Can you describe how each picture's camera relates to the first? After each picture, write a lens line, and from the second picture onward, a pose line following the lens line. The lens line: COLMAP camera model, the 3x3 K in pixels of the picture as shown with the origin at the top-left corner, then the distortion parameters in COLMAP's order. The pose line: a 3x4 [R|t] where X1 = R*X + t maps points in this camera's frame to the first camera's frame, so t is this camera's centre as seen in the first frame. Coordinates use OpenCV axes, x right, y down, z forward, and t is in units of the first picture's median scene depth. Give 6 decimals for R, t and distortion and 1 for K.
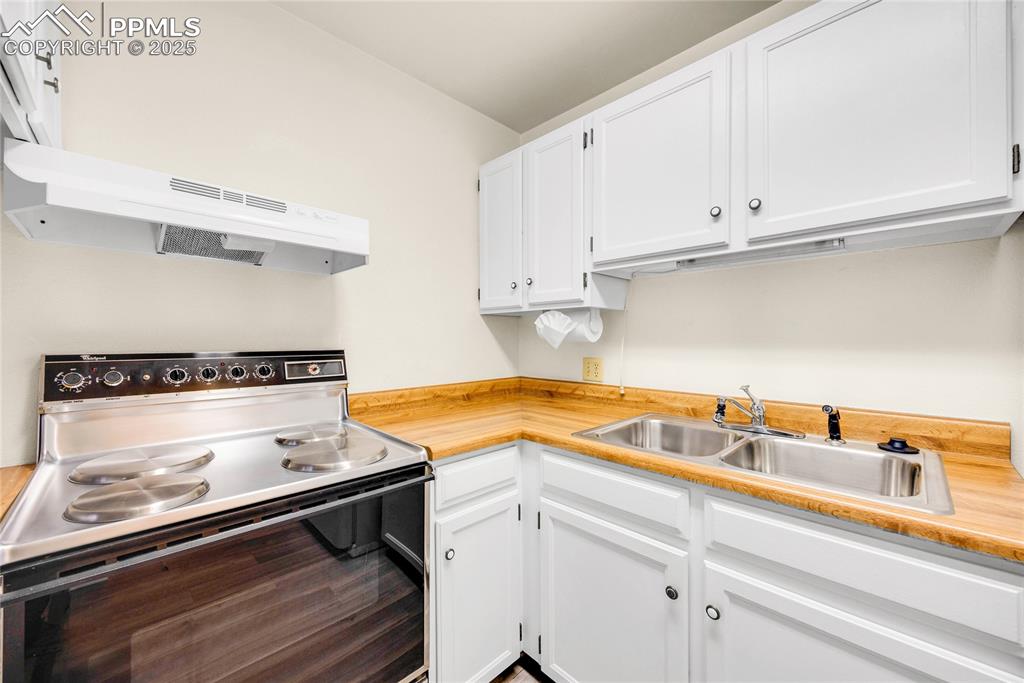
lens RADIAL K [[386.0, 0, 515.8], [0, 386.0, 339.3], [0, 0, 1]] dist [-0.000170, -0.000051]
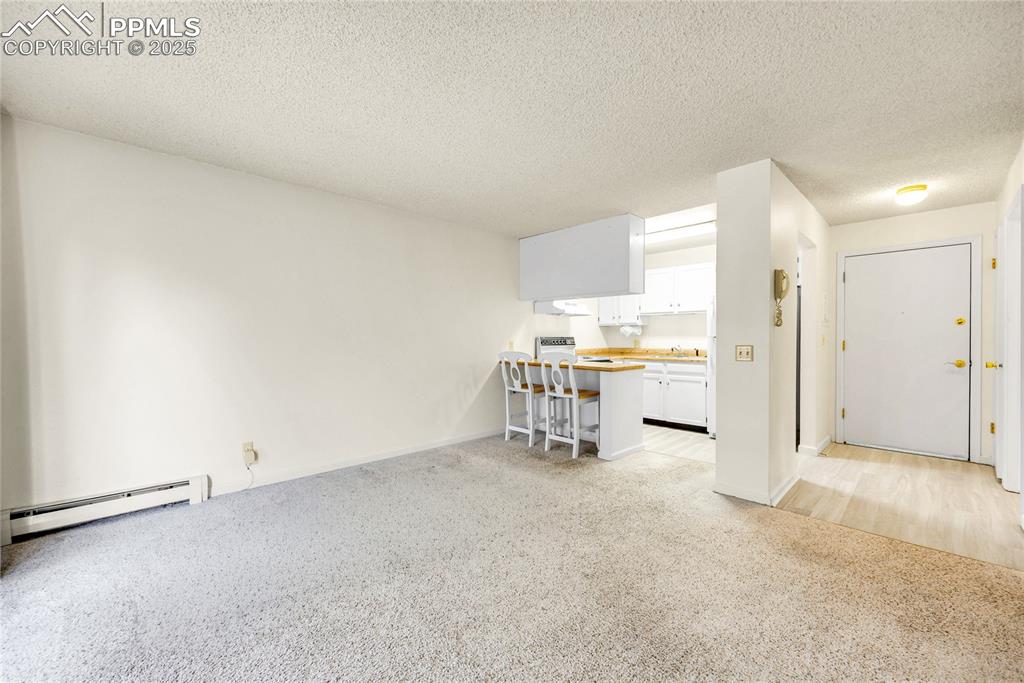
lens RADIAL K [[415.8, 0, 512.9], [0, 415.8, 339.6], [0, 0, 1]] dist [0.000829, 0.000120]
pose [[0.999969, -0.002192, 0.007609, -0.932215], [0.002159, 0.999988, 0.004366, 0.028842], [-0.007618, -0.004349, 0.999962, -2.633173]]
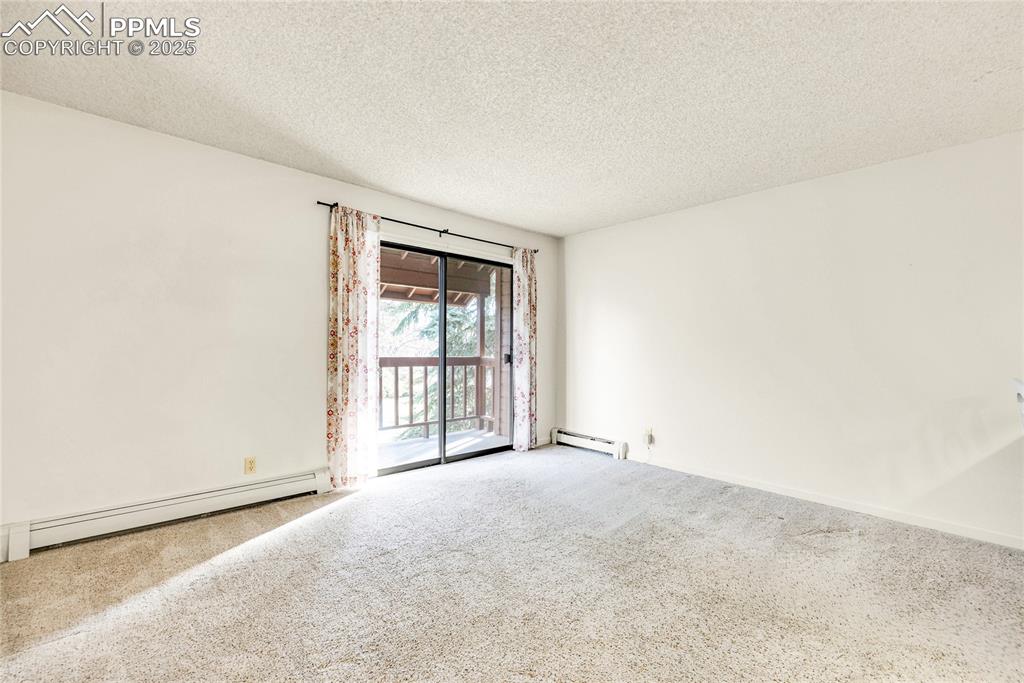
lens RADIAL K [[430.3, 0, 527.6], [0, 430.3, 355.2], [0, 0, 1]] dist [-0.000473, 0.000045]
pose [[-0.021638, 0.016426, -0.999631, 0.408269], [-0.006647, 0.999841, 0.016573, 0.039879], [0.999744, 0.007003, -0.021526, -1.381636]]
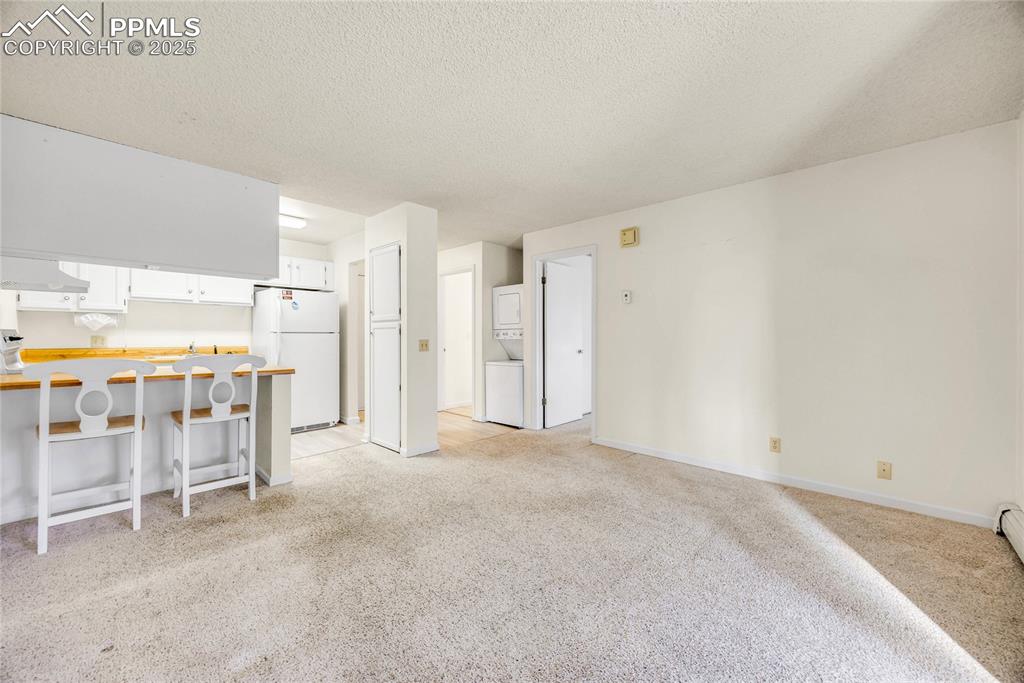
lens RADIAL K [[386.0, 0, 515.8], [0, 386.0, 339.3], [0, 0, 1]] dist [-0.000170, -0.000051]
pose [[-0.056875, -0.010462, 0.998326, -2.220032], [-0.007527, 0.999921, 0.010050, 0.033832], [-0.998353, -0.006942, -0.056949, -1.232355]]
